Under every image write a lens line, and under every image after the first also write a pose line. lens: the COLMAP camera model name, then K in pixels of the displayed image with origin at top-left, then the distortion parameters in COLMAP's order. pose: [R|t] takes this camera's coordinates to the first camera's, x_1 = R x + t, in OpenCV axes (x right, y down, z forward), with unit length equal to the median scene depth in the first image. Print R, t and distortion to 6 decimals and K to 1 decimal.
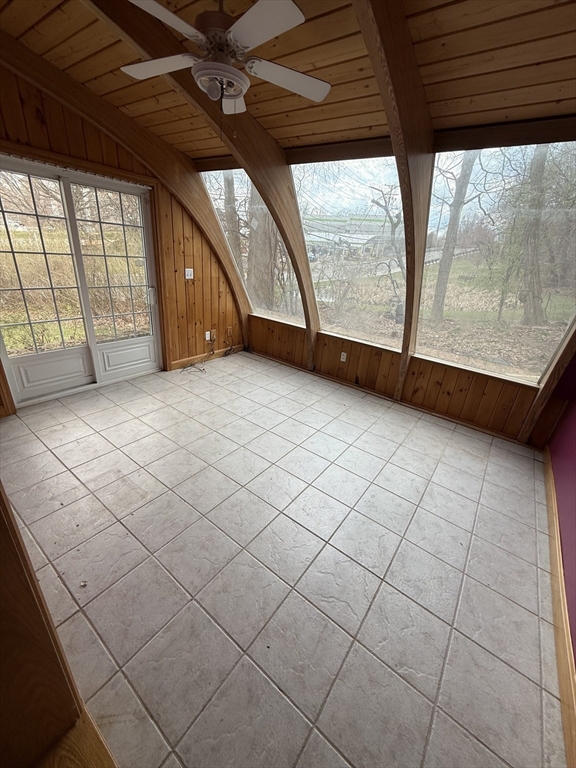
lens RADIAL K [[309.6, 0, 285.3], [0, 309.6, 385.1], [0, 0, 1]] dist [0.000873, 0.000107]
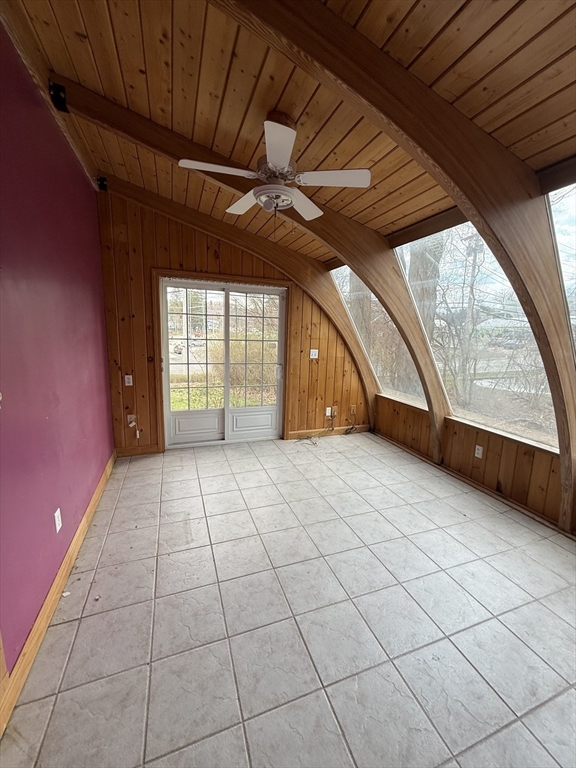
lens RADIAL K [[309.6, 0, 287.7], [0, 309.6, 383.2], [0, 0, 1]] dist [0.000873, 0.000107]
pose [[0.835538, 0.030760, -0.548572, 0.235235], [-0.184111, 0.956382, -0.226796, 0.009274], [0.517668, 0.290495, 0.804756, 0.098769]]
